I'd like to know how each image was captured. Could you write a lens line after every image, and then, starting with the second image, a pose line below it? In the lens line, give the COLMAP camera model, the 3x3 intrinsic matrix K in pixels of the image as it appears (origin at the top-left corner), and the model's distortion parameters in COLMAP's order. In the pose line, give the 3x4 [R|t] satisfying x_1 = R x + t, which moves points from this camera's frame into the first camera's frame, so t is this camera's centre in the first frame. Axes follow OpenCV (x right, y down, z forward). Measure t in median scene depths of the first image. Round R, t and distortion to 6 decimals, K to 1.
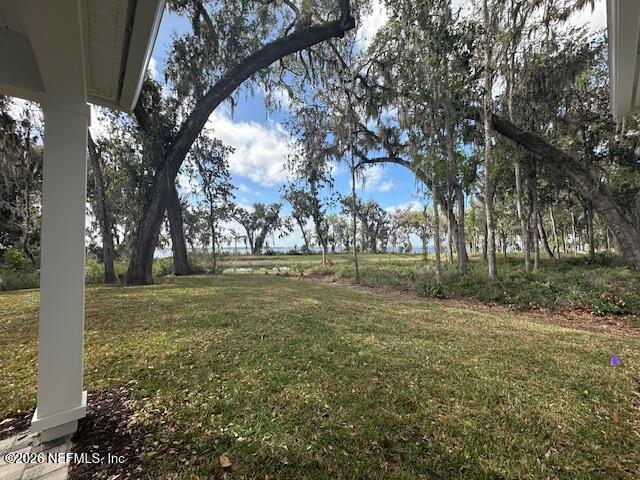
lens RADIAL K [[254.0, 0, 320.0], [0, 254.0, 240.0], [0, 0, 1]] dist [0.000426, 0.000013]
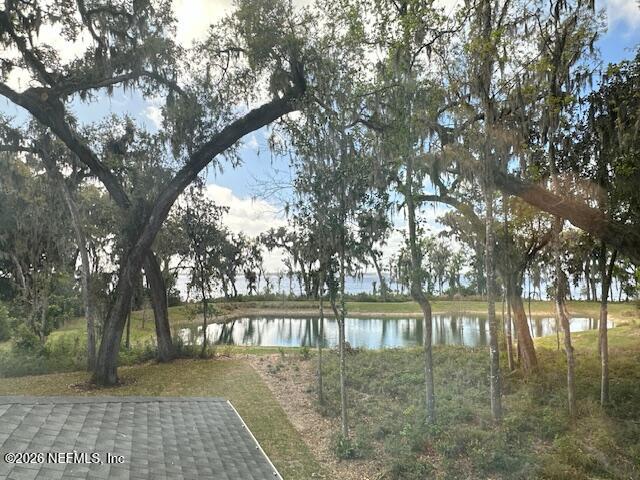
lens RADIAL K [[387.3, 0, 320.0], [0, 387.3, 240.0], [0, 0, 1]] dist [0.000745, -0.000088]
pose [[0.955308, -0.017291, -0.295107, 0.294461], [0.002020, 0.998647, -0.051972, -0.163405], [0.295606, 0.049053, 0.954050, -0.118902]]
